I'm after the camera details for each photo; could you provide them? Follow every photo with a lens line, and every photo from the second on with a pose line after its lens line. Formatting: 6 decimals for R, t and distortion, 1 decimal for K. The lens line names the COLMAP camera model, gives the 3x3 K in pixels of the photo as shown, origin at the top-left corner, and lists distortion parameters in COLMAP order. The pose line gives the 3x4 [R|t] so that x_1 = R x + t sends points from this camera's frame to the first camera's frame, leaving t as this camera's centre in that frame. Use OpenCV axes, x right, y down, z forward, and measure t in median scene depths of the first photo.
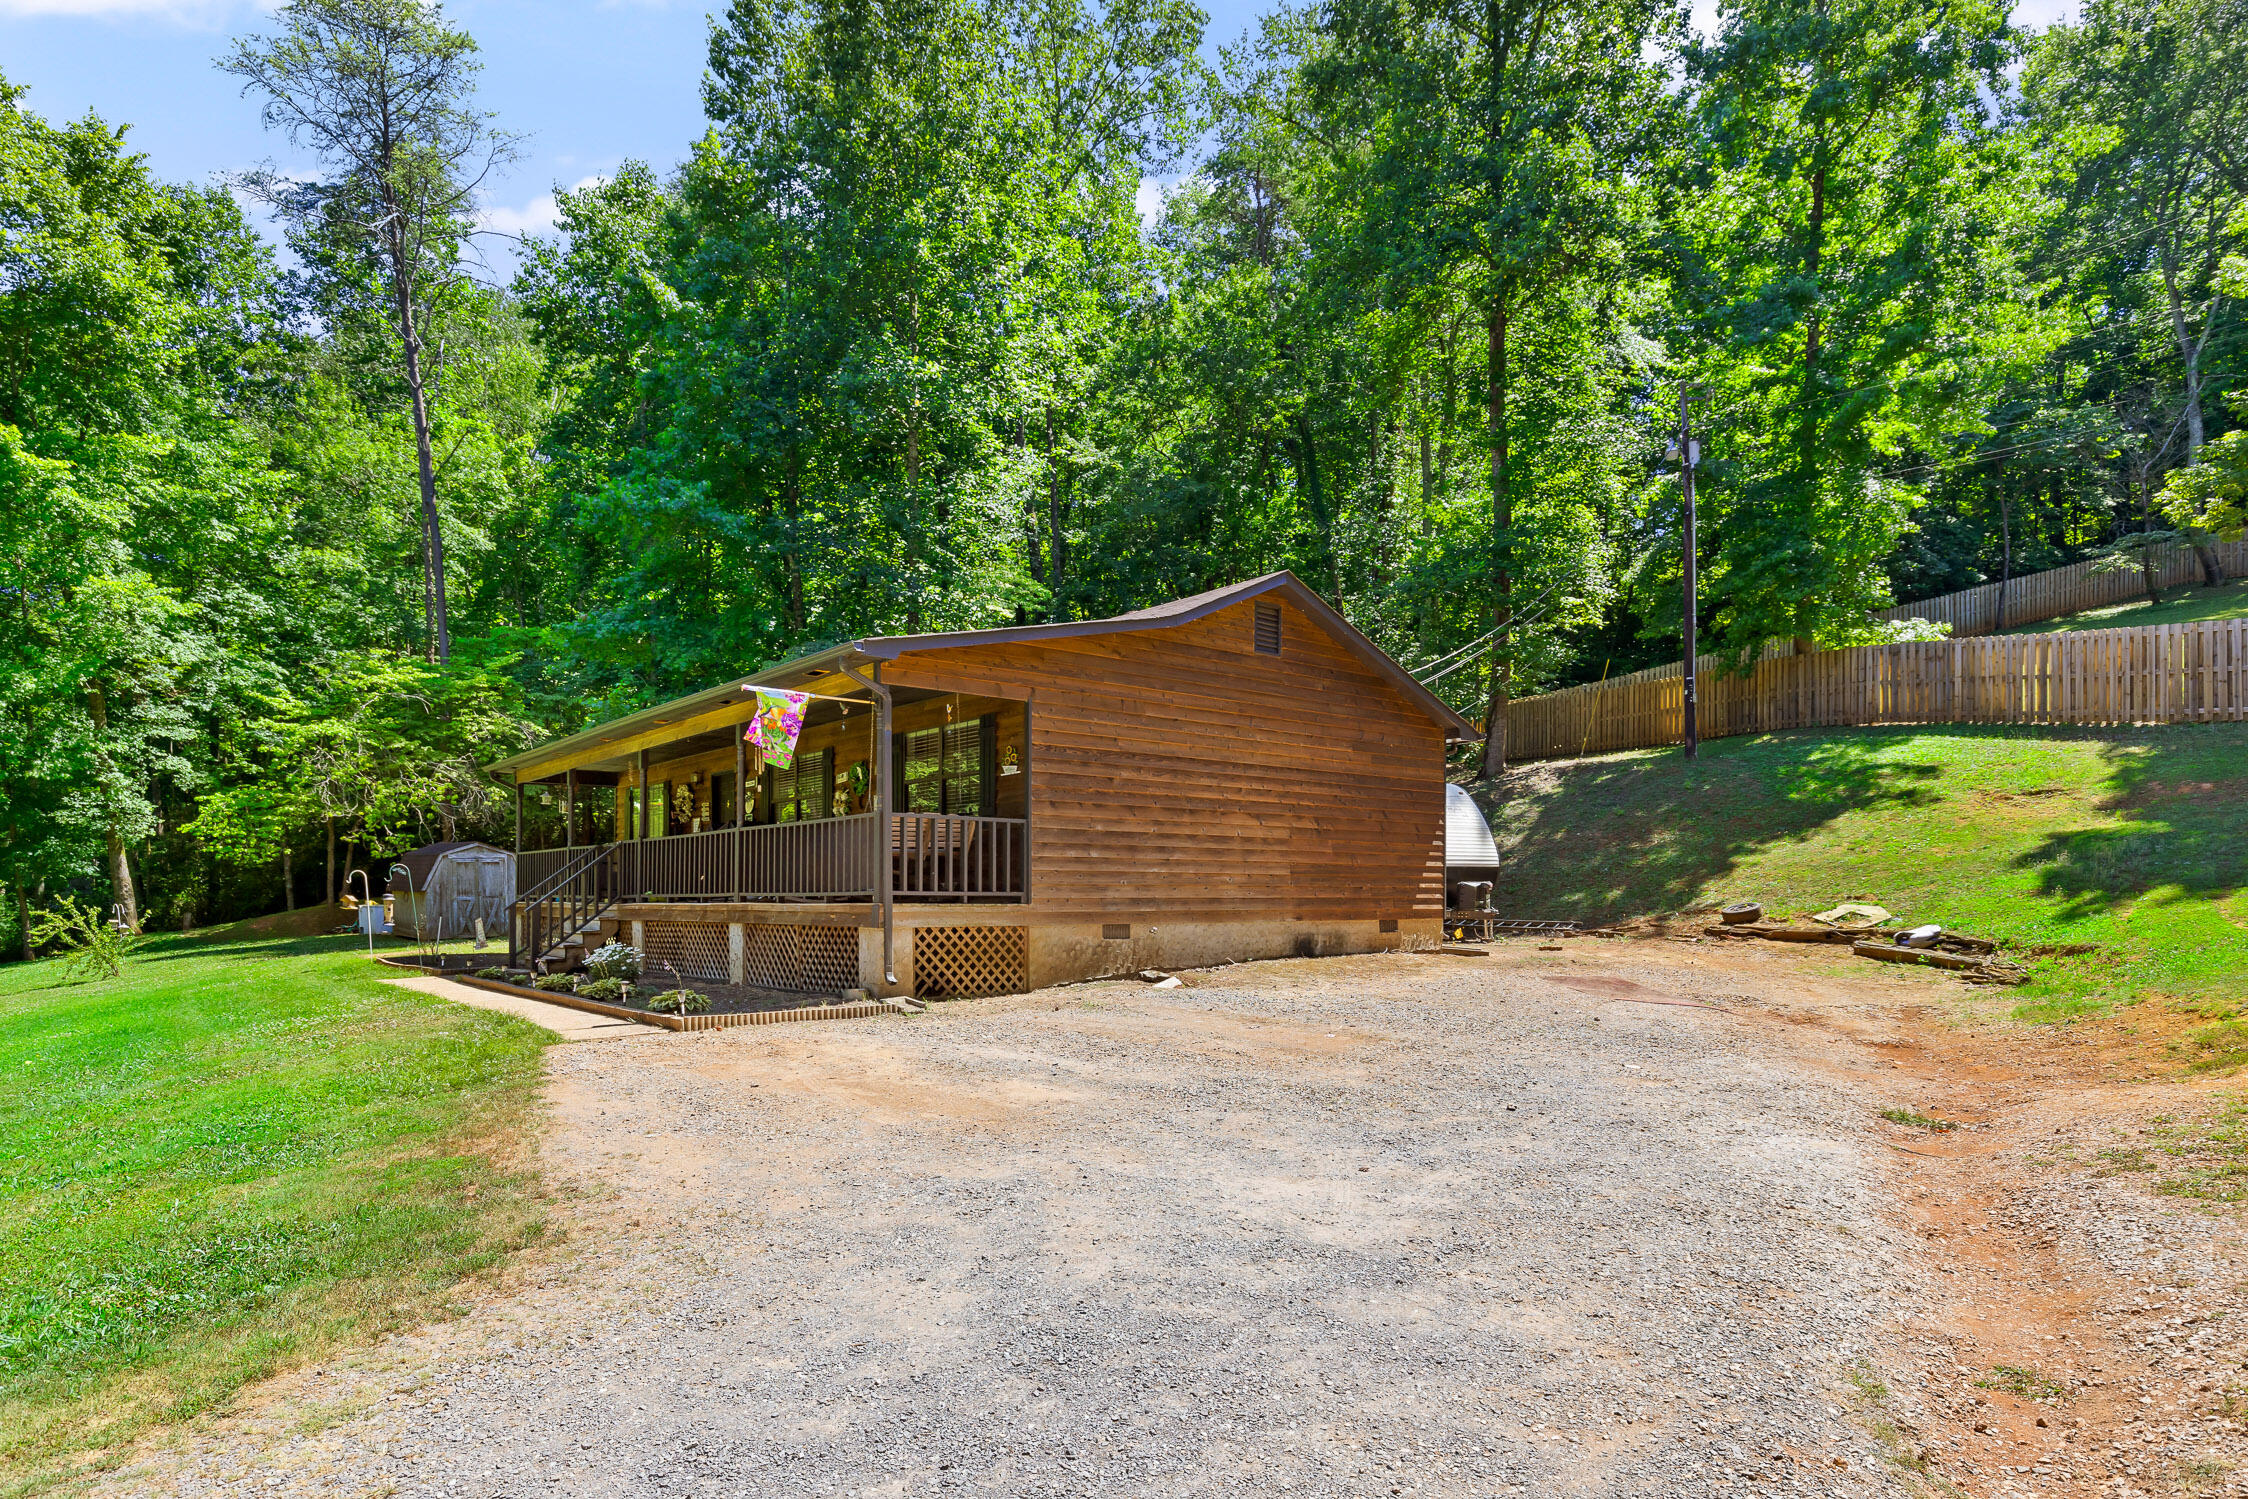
lens RADIAL K [[1281.8, 0, 1087.8], [0, 1281.8, 904.3], [0, 0, 1]] dist [-0.006265, 0.000713]
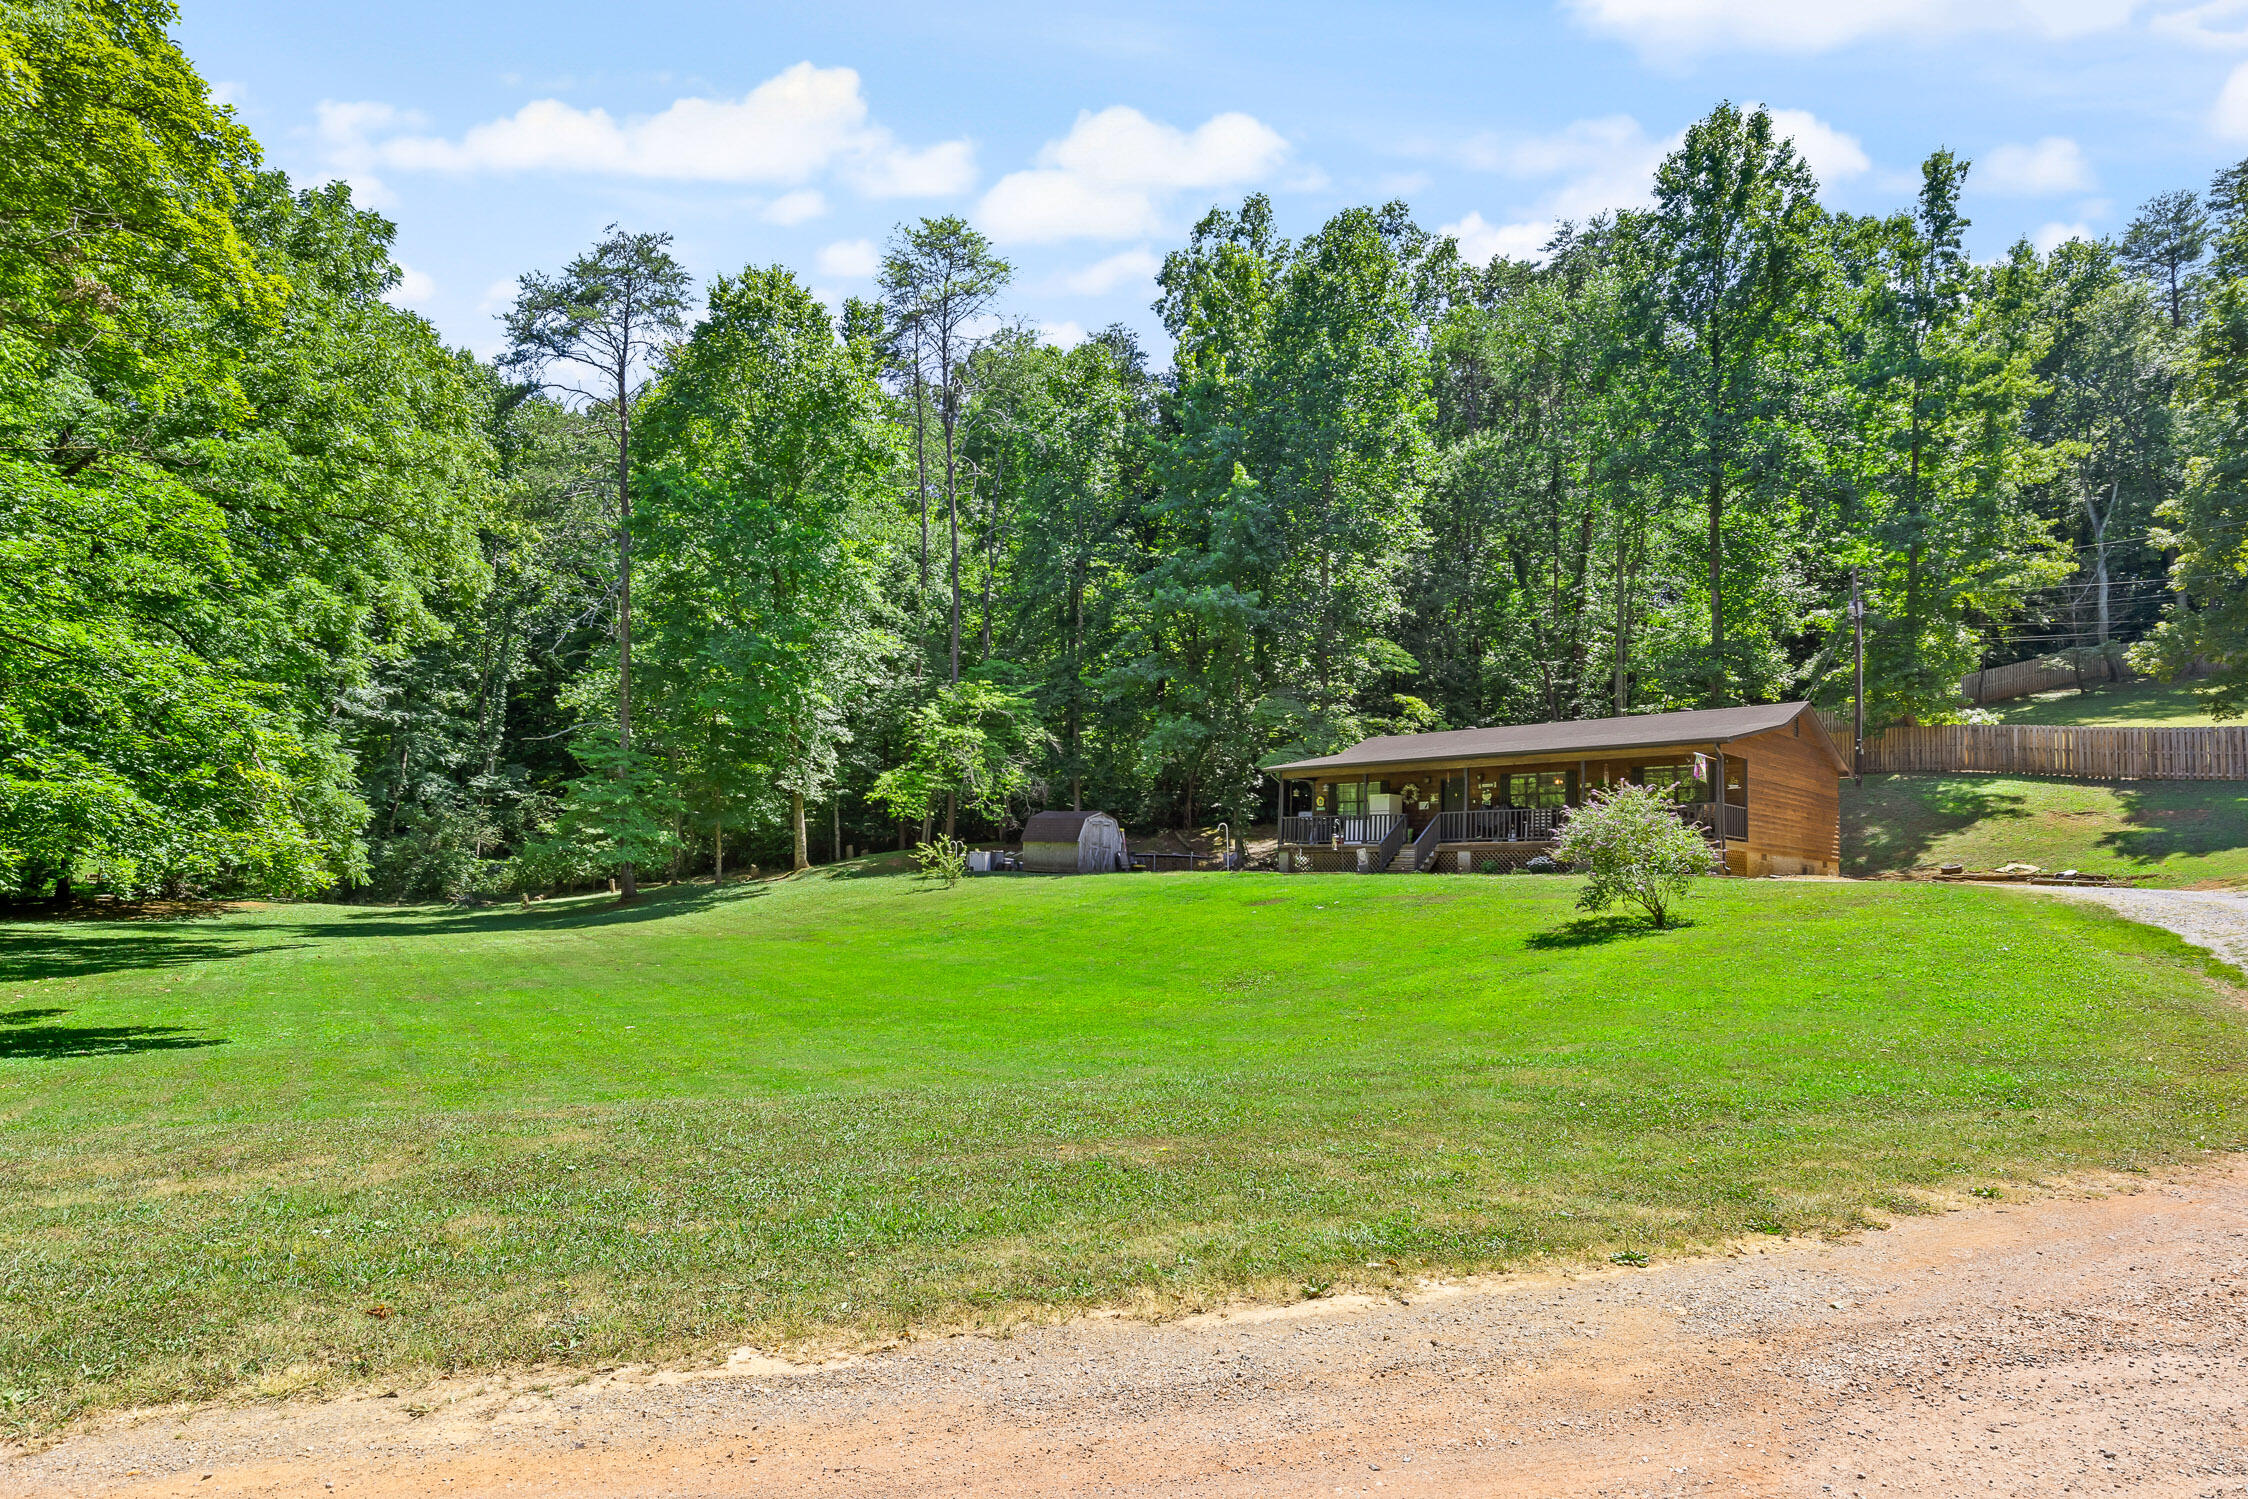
lens RADIAL K [[1229.9, 0, 1159.6], [0, 1229.9, 806.4], [0, 0, 1]] dist [0.008135, -0.000671]
pose [[0.995075, 0.034739, 0.092838, -0.765686], [-0.027742, 0.996750, -0.075624, 0.077472], [-0.095163, 0.072676, 0.992805, -0.675083]]
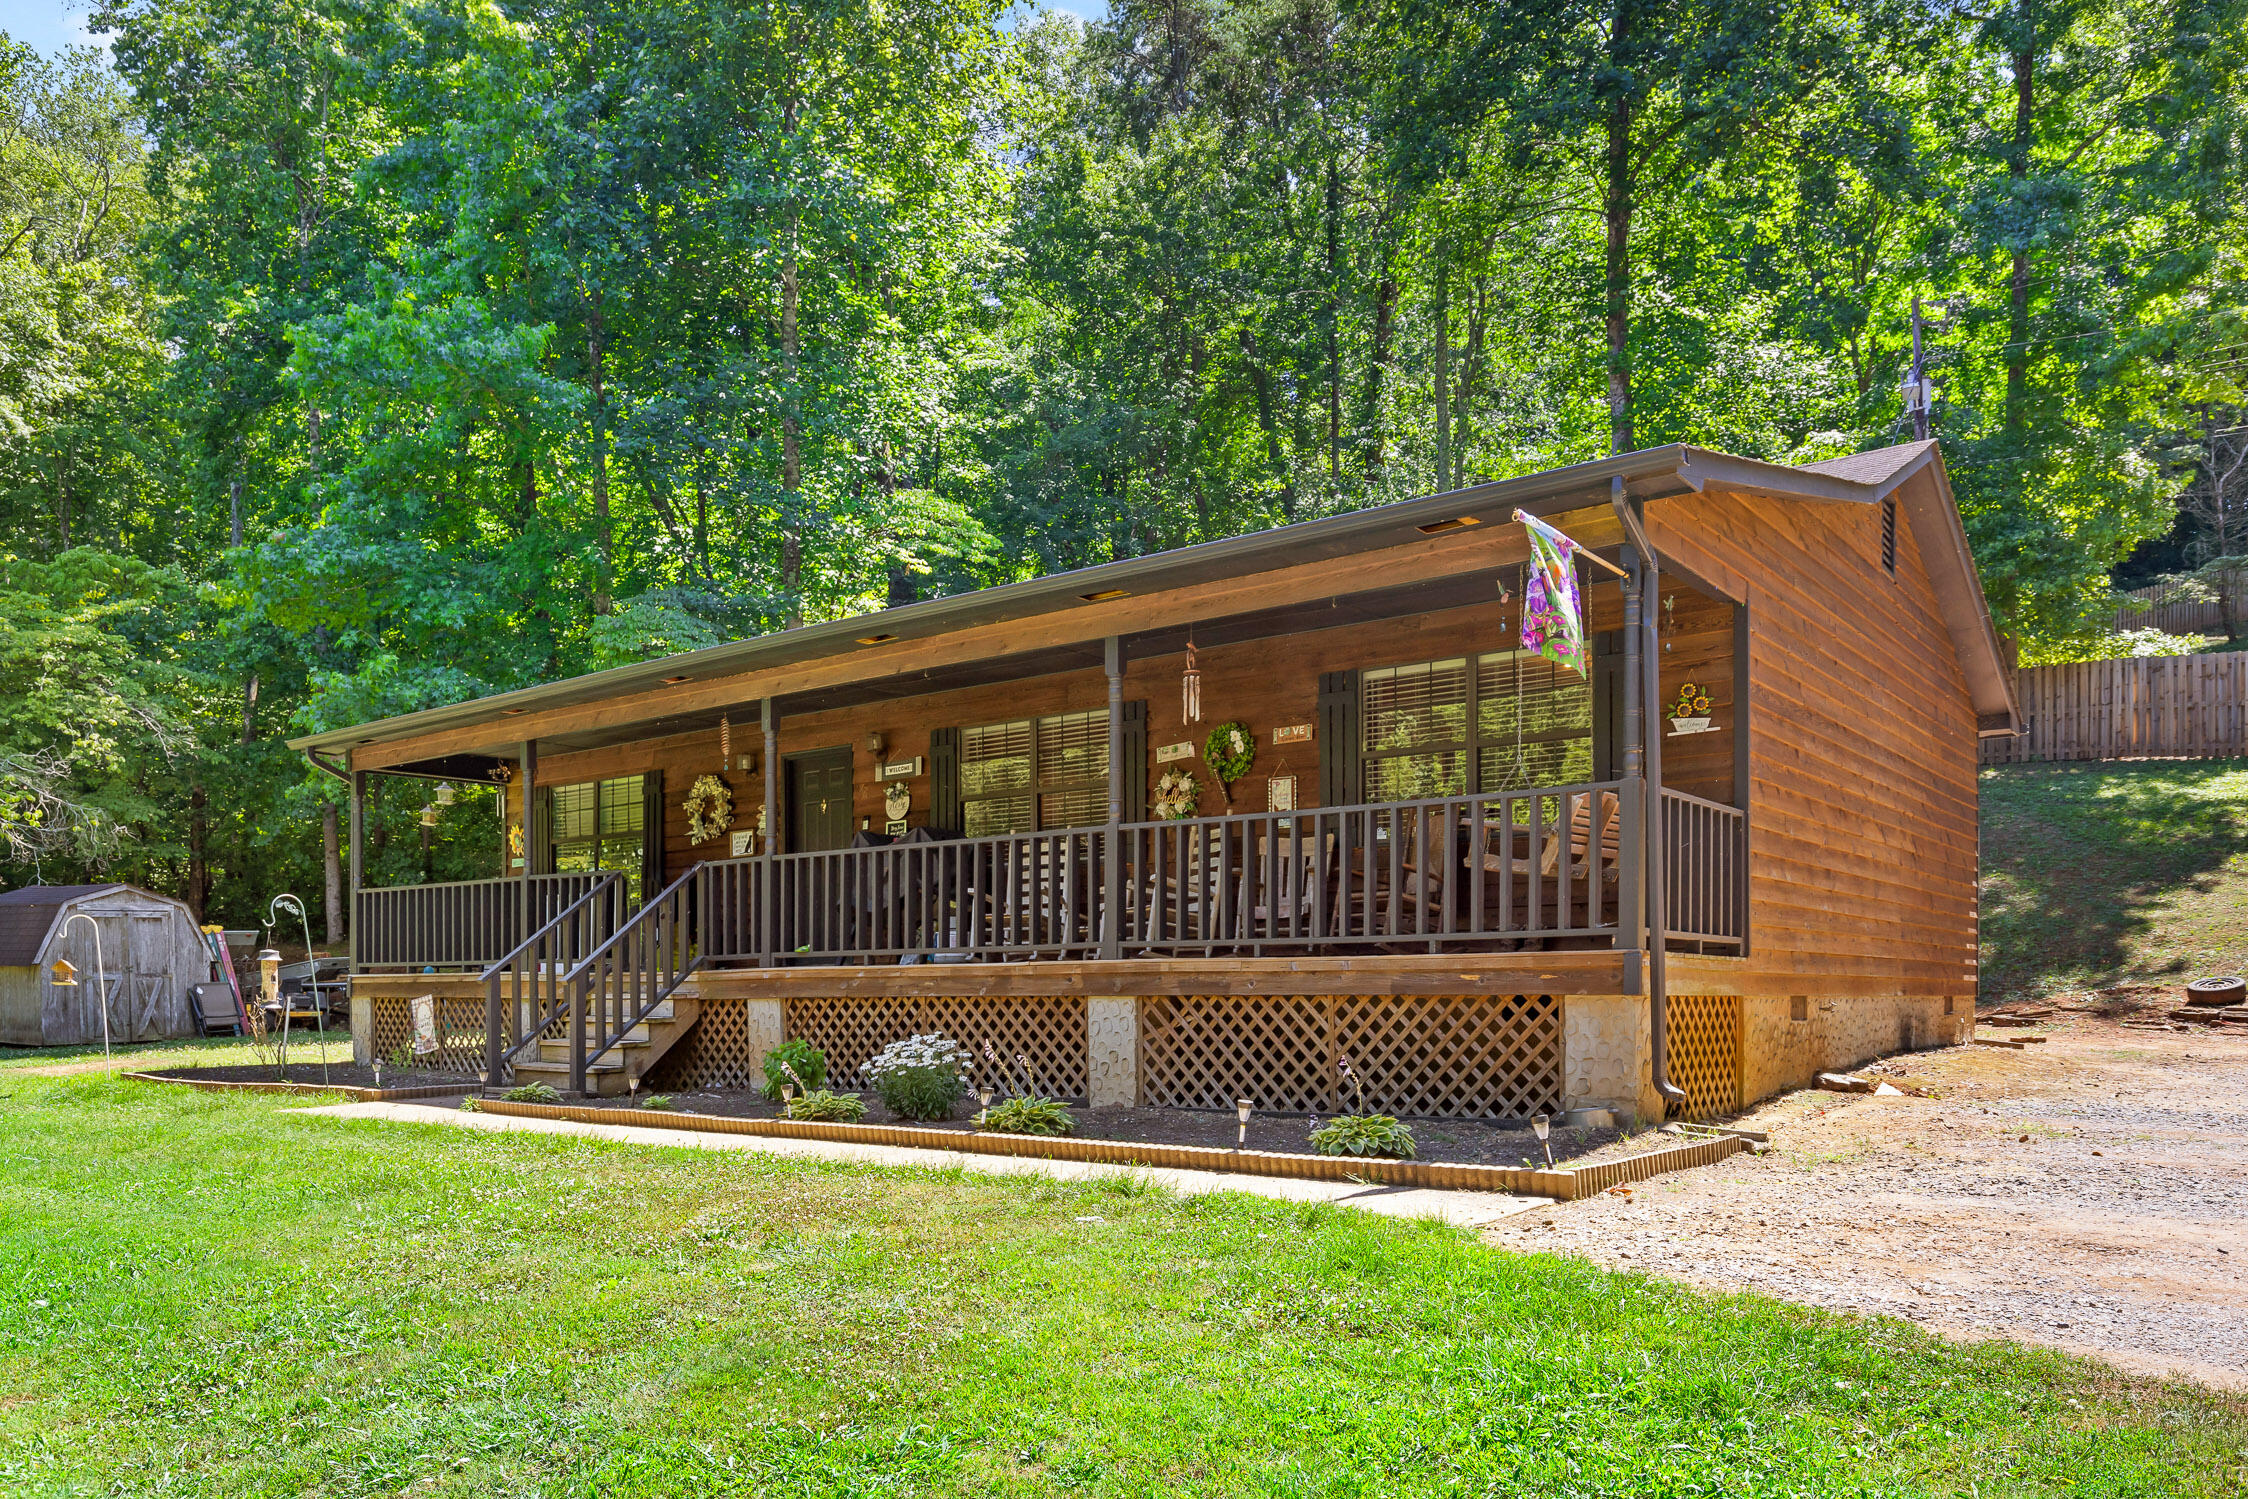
lens RADIAL K [[1666.1, 0, 1127.4], [0, 1666.1, 1010.1], [0, 0, 1]] dist [-0.003759, 0.001365]
pose [[0.972856, -0.002239, 0.231401, -0.276084], [0.001397, 0.999992, 0.003802, 0.011336], [-0.231407, -0.003376, 0.972851, 0.185764]]
